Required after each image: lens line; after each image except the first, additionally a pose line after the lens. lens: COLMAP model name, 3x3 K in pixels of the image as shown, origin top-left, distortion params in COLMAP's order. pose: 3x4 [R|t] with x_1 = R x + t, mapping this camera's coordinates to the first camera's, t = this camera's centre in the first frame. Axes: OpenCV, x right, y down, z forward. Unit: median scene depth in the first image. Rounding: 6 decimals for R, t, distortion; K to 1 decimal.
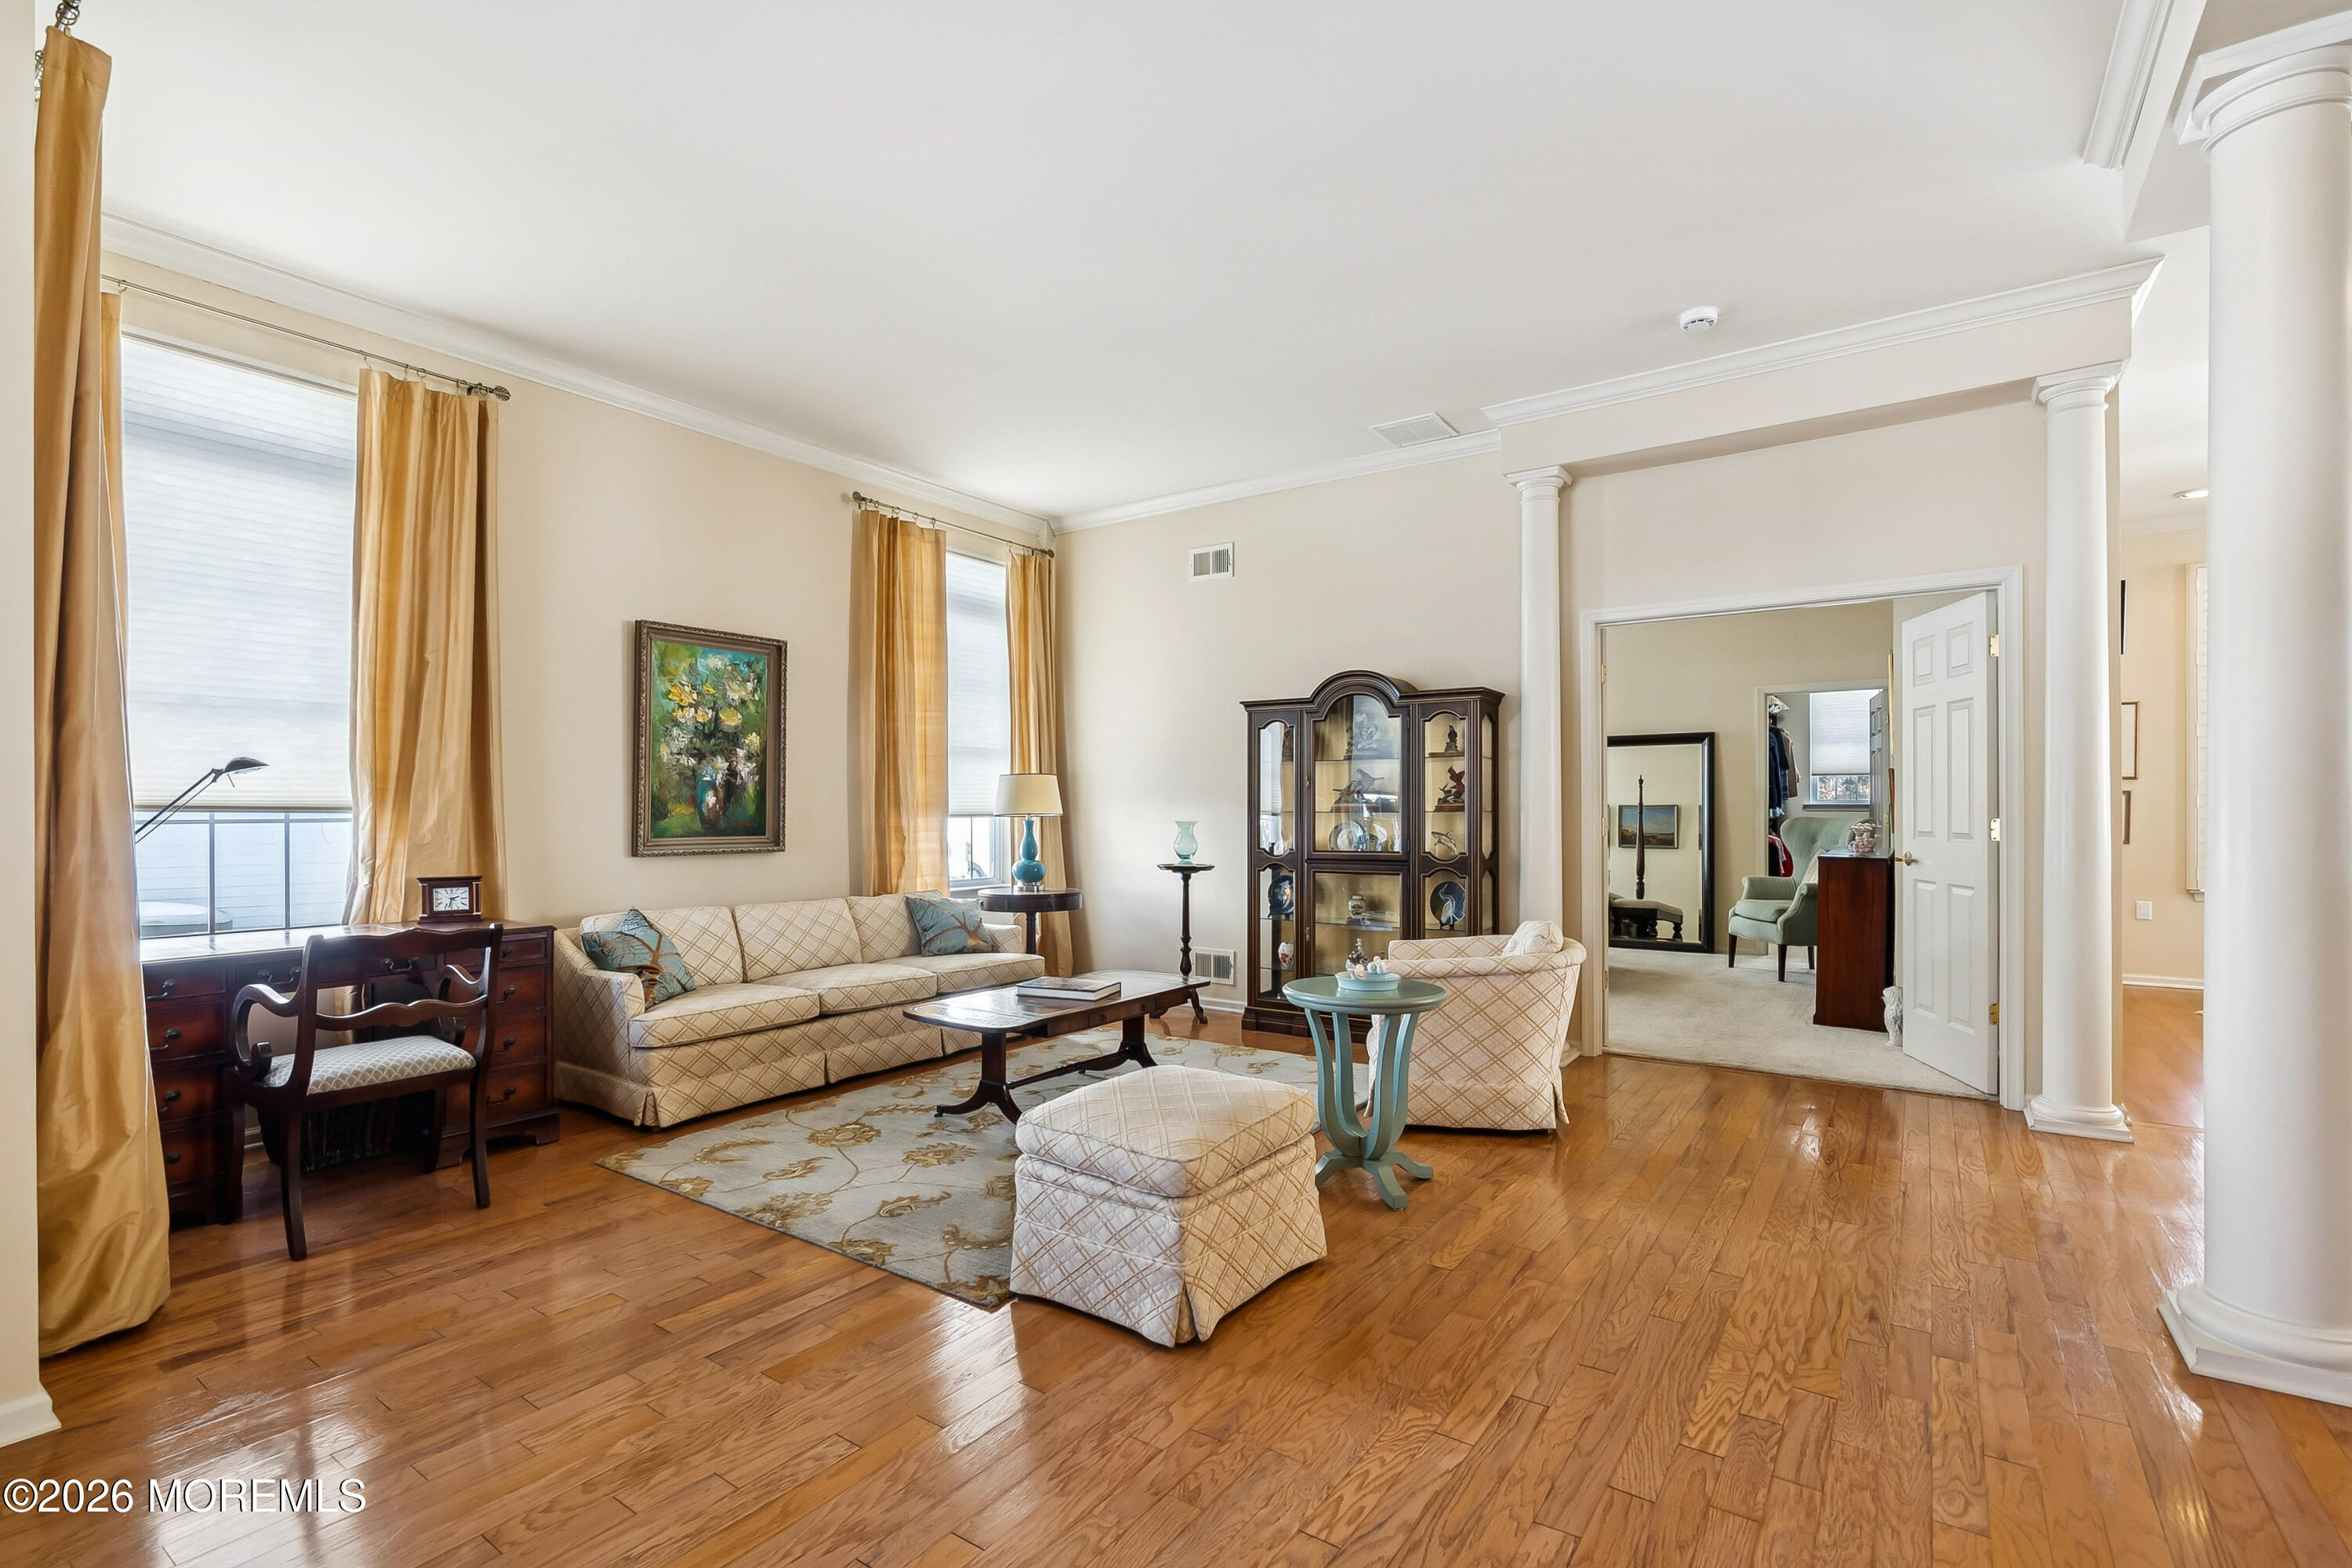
lens RADIAL K [[1082.3, 0, 1177.5], [0, 1082.3, 807.4], [0, 0, 1]] dist [-0.001361, 0.000176]
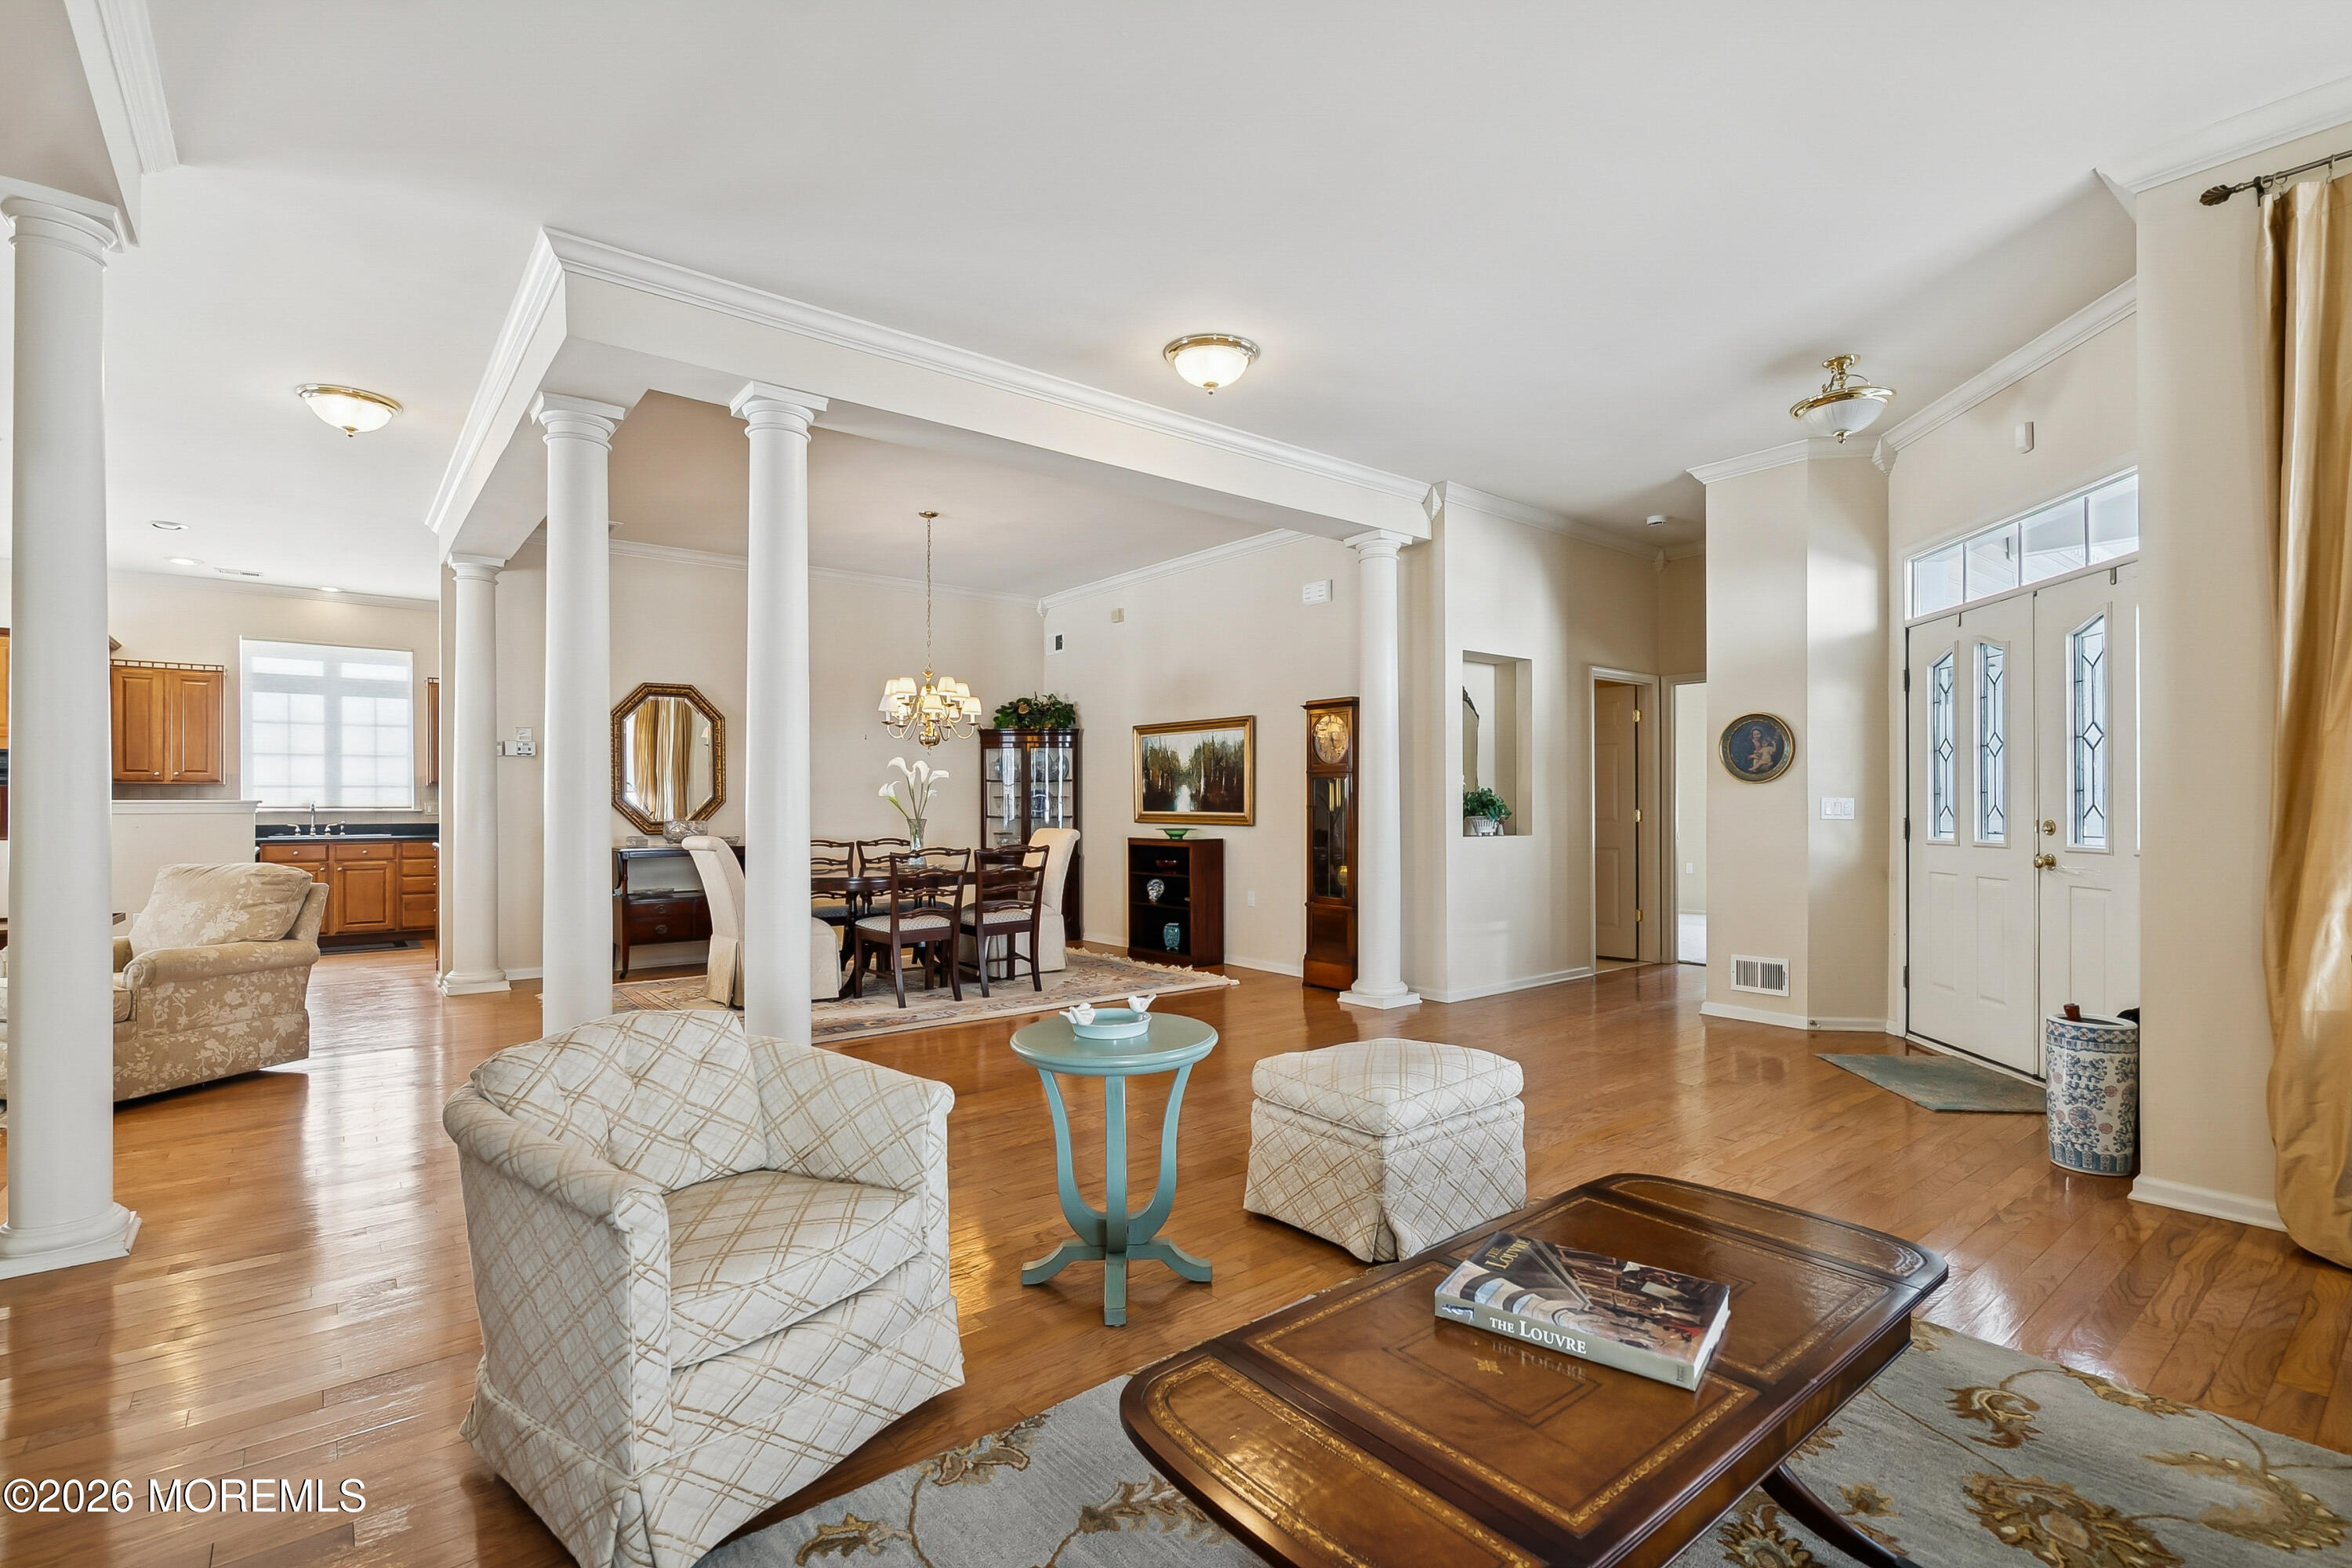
lens RADIAL K [[1055.2, 0, 1162.9], [0, 1055.2, 796.2], [0, 0, 1]] dist [0.000344, 0.000174]
pose [[-0.956978, 0.005678, 0.290105, -0.069669], [0.003021, 0.999949, -0.009604, 0.002036], [-0.290144, -0.008314, -0.956947, 1.380961]]
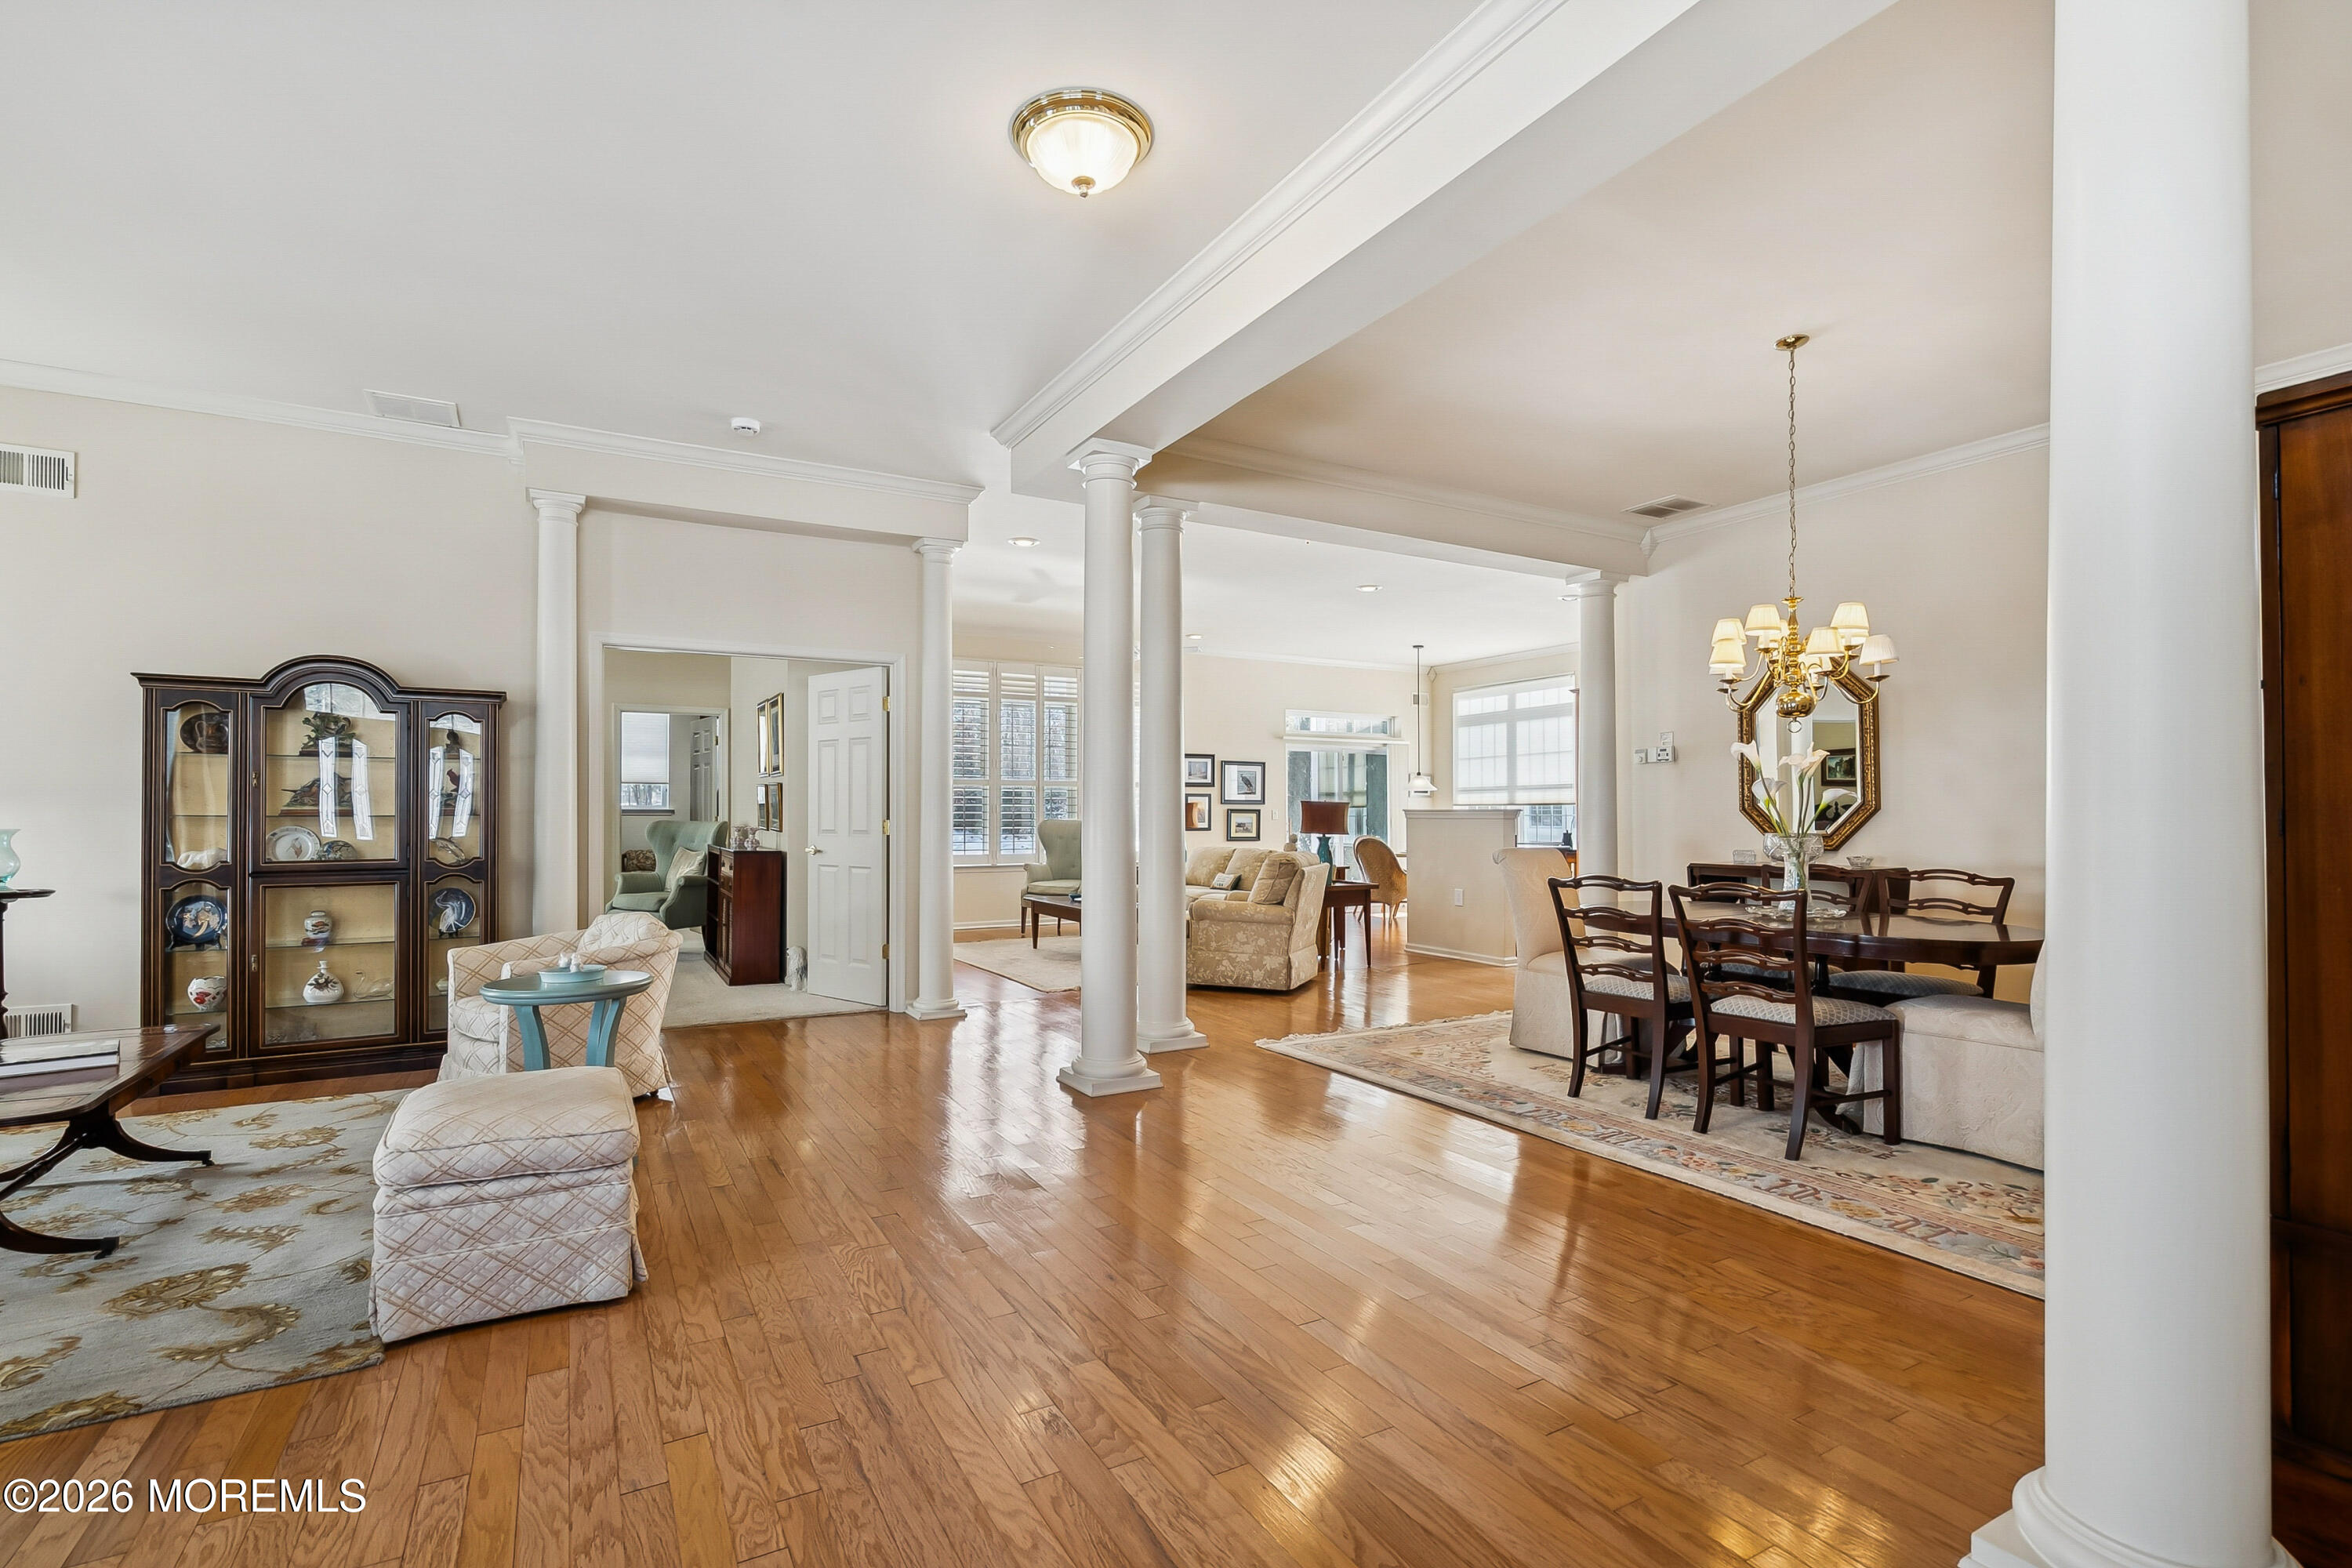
lens RADIAL K [[1077.2, 0, 1177.8], [0, 1077.2, 804.6], [0, 0, 1]] dist [-0.007888, 0.004516]
pose [[0.421372, 0.009304, 0.906840, -0.430055], [-0.002855, 0.999956, -0.008932, 0.000961], [-0.906883, 0.001174, 0.421380, 0.010688]]
